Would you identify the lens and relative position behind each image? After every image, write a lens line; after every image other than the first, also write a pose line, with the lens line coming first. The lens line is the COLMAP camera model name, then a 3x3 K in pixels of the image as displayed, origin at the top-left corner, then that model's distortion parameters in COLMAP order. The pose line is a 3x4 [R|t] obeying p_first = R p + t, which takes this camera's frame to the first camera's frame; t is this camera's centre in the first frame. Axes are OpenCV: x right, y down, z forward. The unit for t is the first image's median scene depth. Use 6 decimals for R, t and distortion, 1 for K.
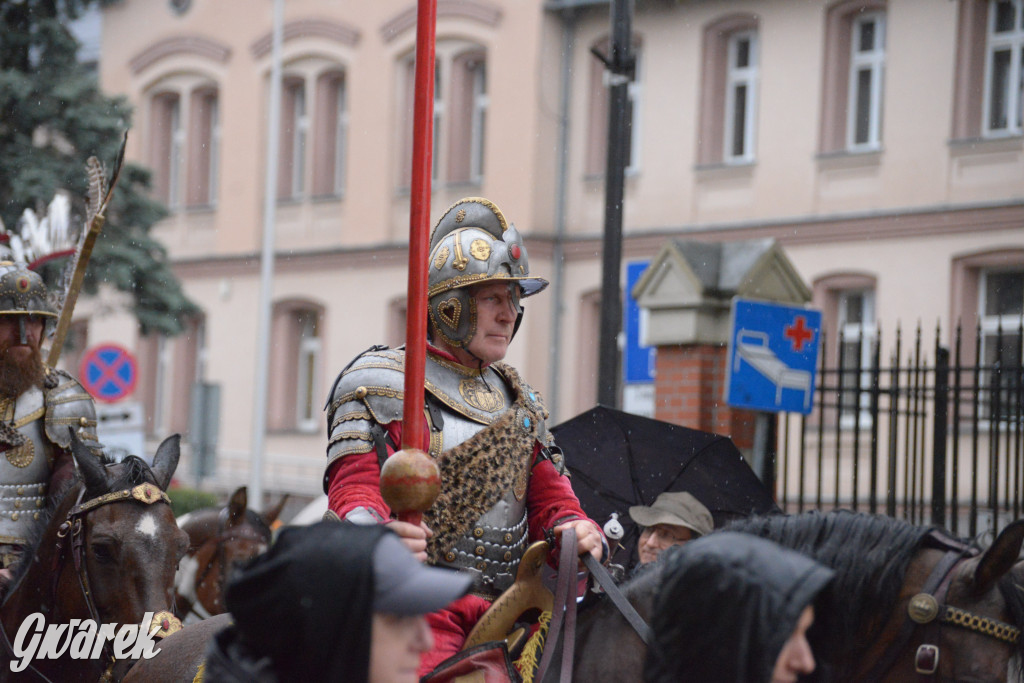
lens RADIAL K [[2955.7, 0, 512.0], [0, 2955.7, 341.5], [0, 0, 1]] dist [0.683639, 1.370810]
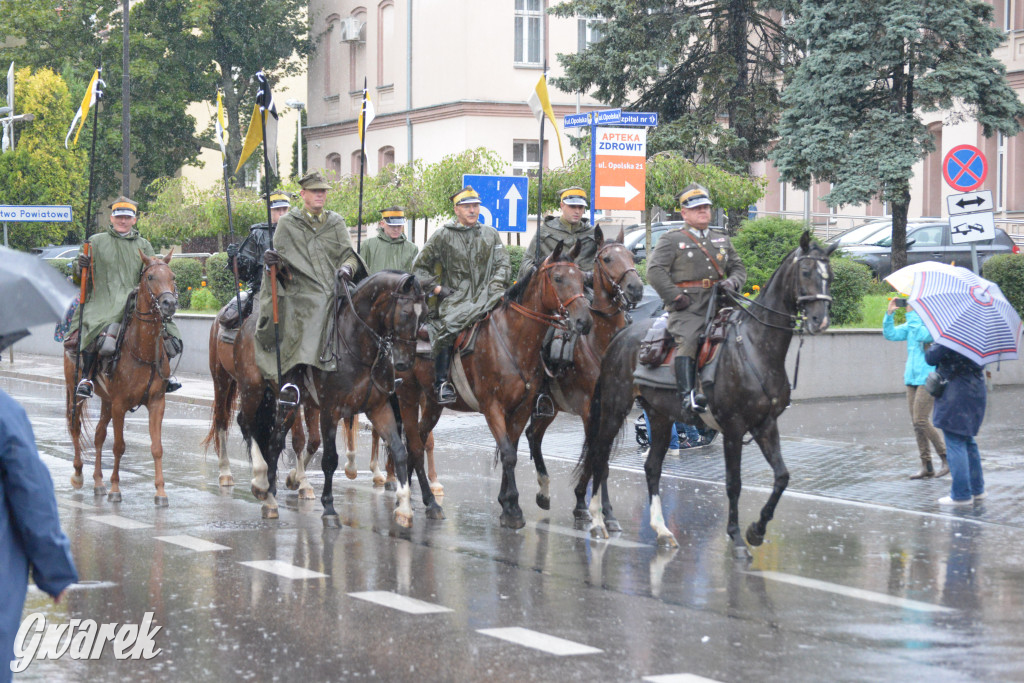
lens RADIAL K [[2799.1, 0, 512.0], [0, 2799.1, 341.5], [0, 0, 1]] dist [0.250523, 2.526214]
pose [[0.958657, -0.031126, -0.282855, 0.021521], [0.049941, 0.996975, 0.059553, 0.003395], [0.280146, -0.071217, 0.957312, -0.223156]]
